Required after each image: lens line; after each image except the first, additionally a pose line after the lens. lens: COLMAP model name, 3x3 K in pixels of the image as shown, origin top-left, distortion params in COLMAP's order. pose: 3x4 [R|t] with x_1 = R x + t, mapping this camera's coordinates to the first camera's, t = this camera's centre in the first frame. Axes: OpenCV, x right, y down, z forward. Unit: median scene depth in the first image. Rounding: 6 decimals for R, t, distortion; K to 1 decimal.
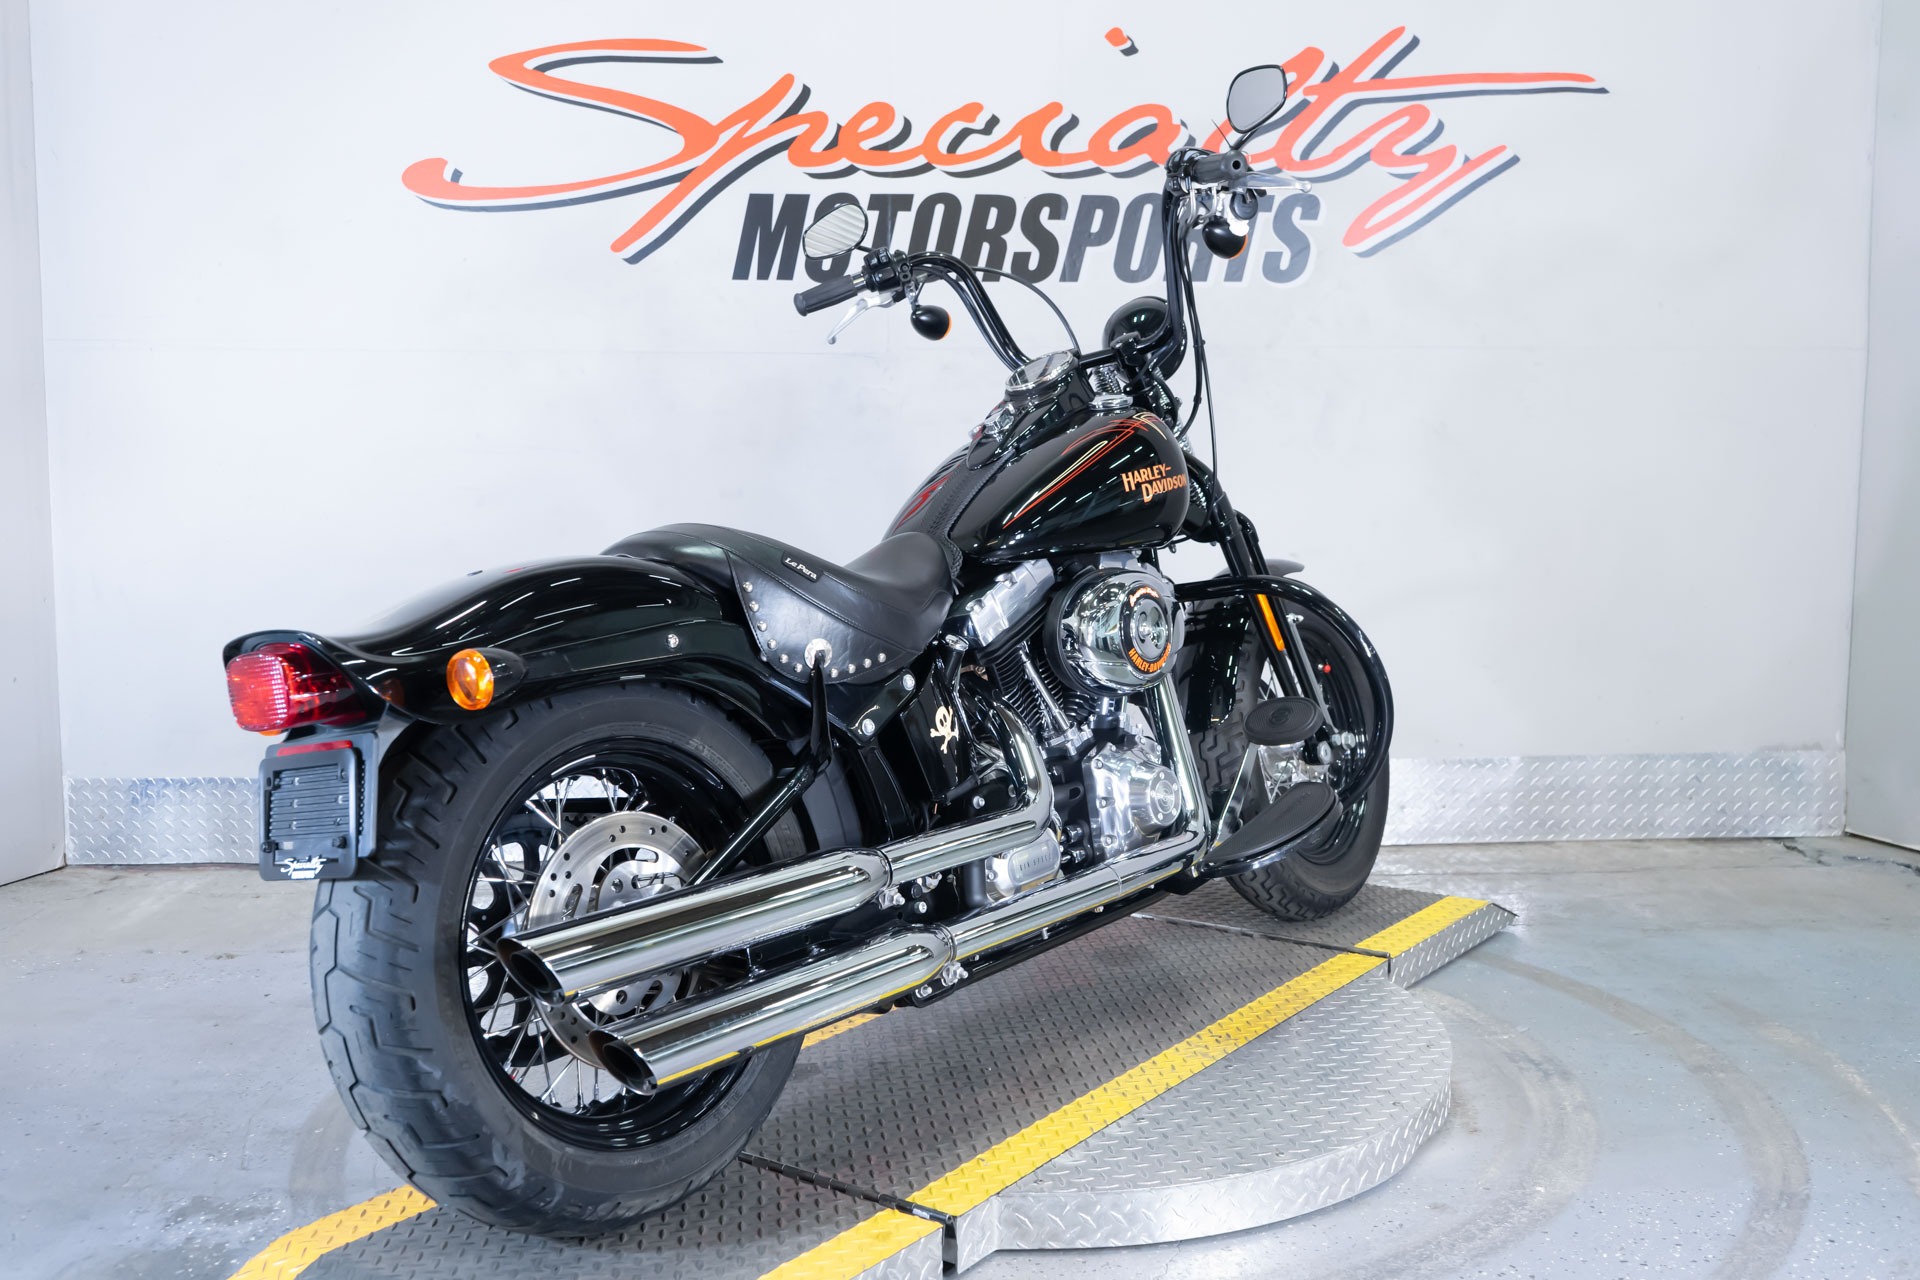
lens RADIAL K [[1823.6, 0, 960.0], [0, 1823.6, 640.0], [0, 0, 1]] dist [0.009343, -0.000284]
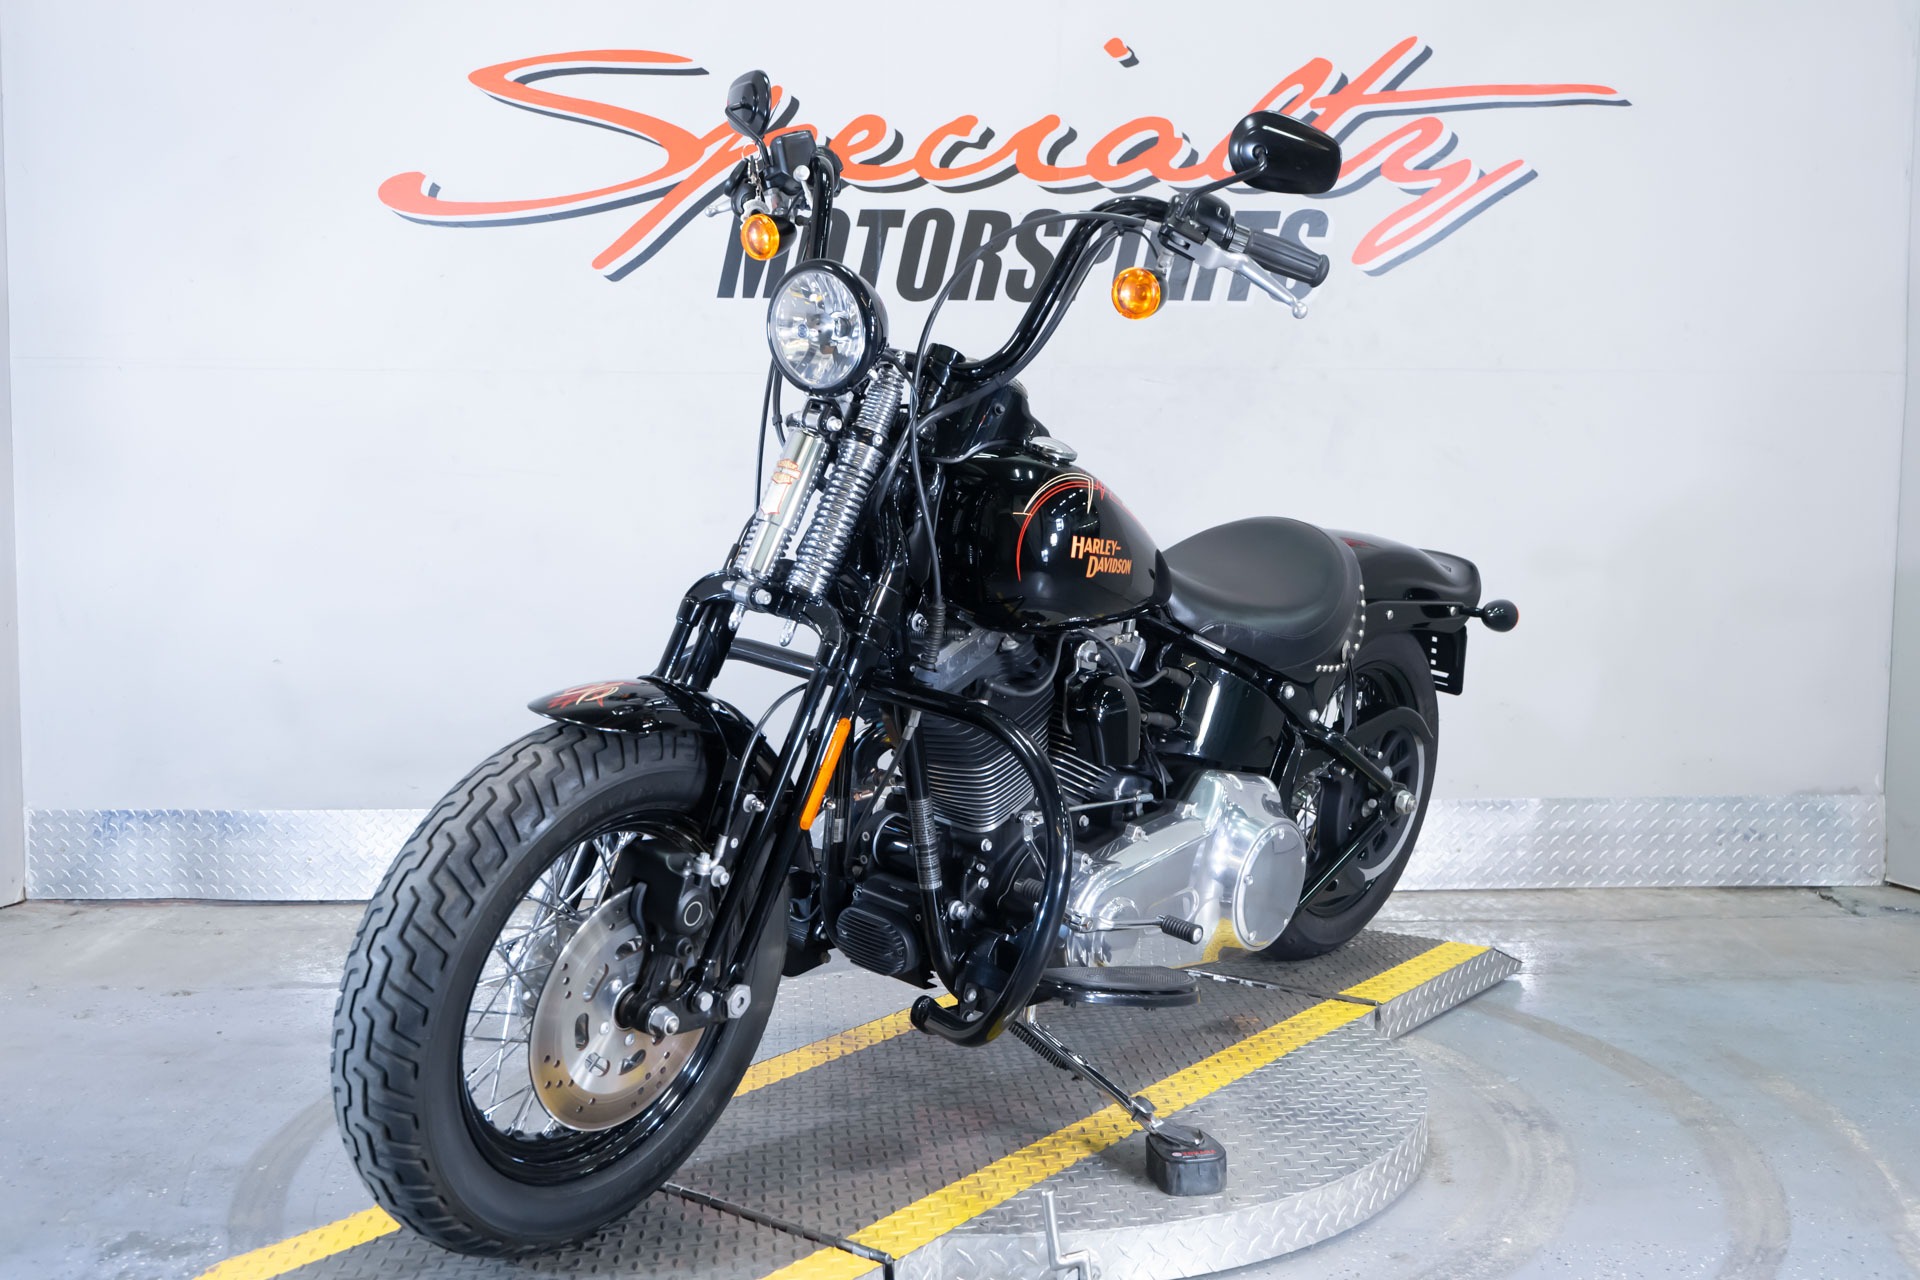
lens RADIAL K [[1952.1, 0, 960.0], [0, 1952.1, 640.0], [0, 0, 1]] dist [0.006188, 0.019912]
pose [[0.999748, 0.006065, -0.021594, 0.027317], [-0.006460, 0.999812, -0.018297, 0.001825], [0.021479, 0.018432, 0.999599, -0.027392]]
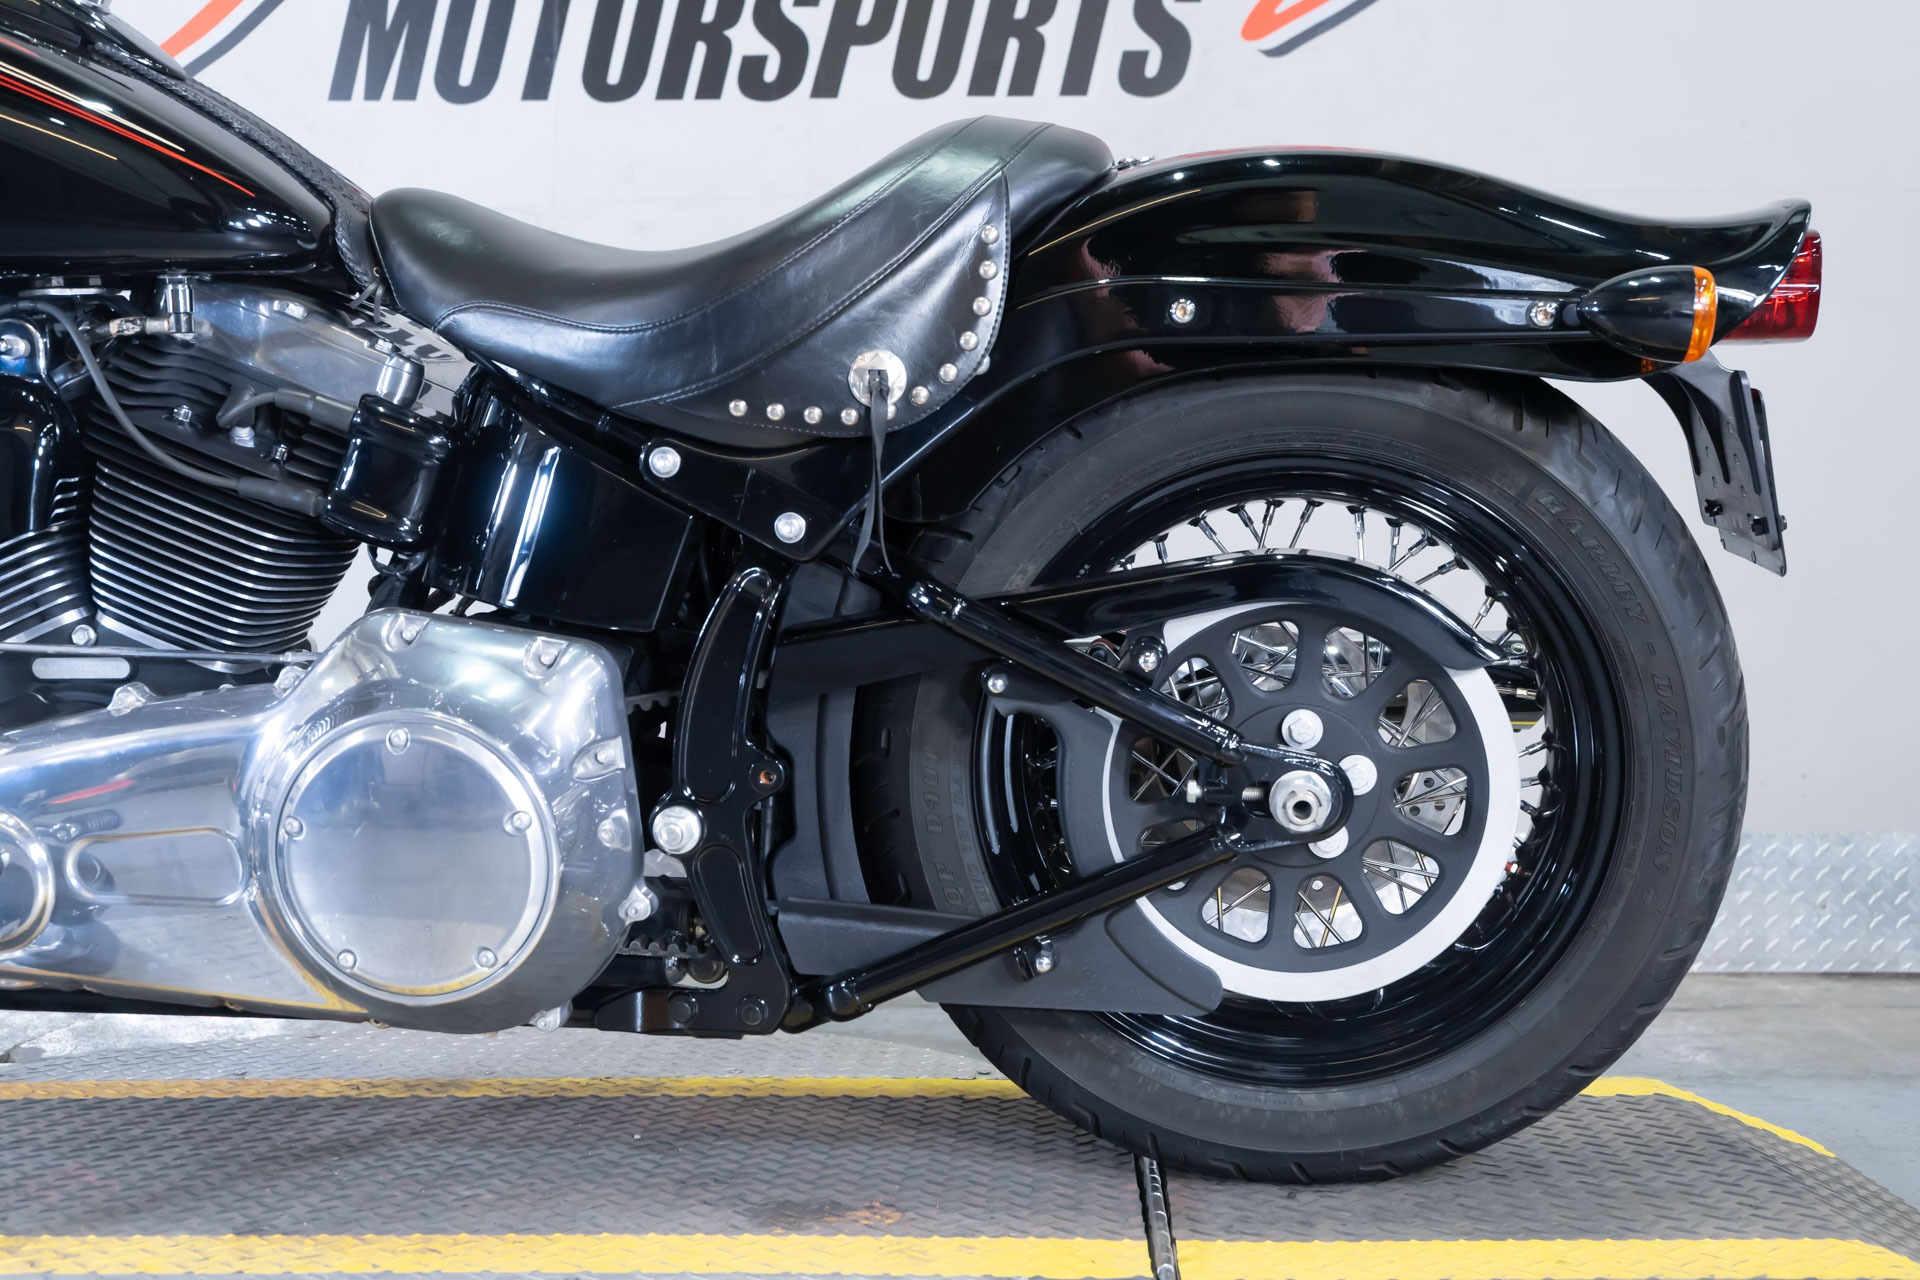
lens RADIAL K [[2089.9, 0, 989.5], [0, 2089.9, 640.1], [0, 0, 1]] dist [-0.006475, 0.040819]
pose [[0.997247, 0.004917, -0.073987, 0.177746], [-0.013779, 0.992709, -0.119745, 0.089377], [0.072859, 0.120435, 0.990044, 0.279426]]
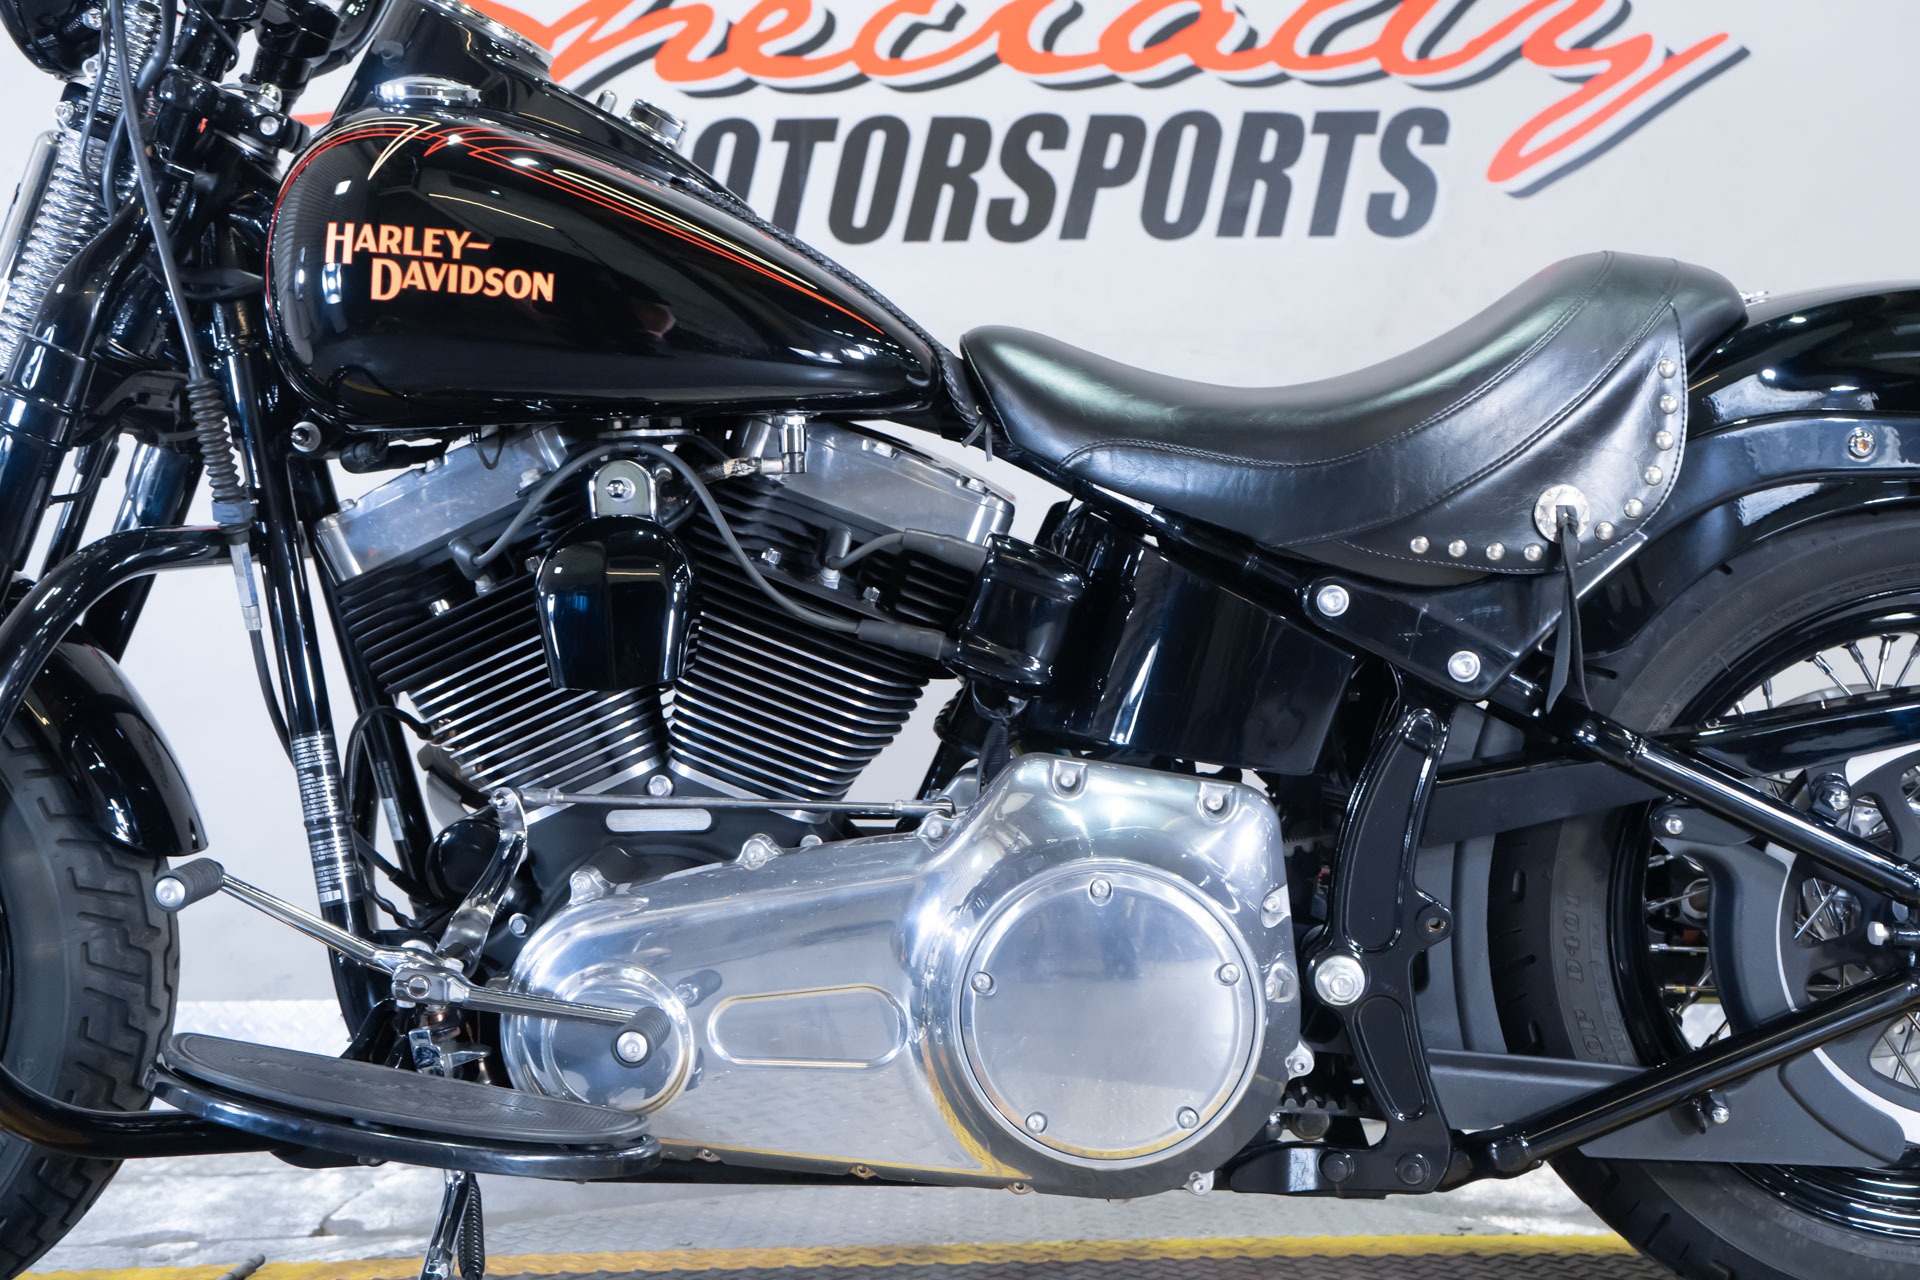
lens RADIAL K [[2089.9, 0, 989.5], [0, 2089.9, 640.1], [0, 0, 1]] dist [-0.006475, 0.040819]
pose [[0.999066, -0.009141, -0.042223, 0.060626], [0.001137, 0.982582, -0.185824, 0.088403], [0.043186, 0.185602, 0.981676, 0.281609]]
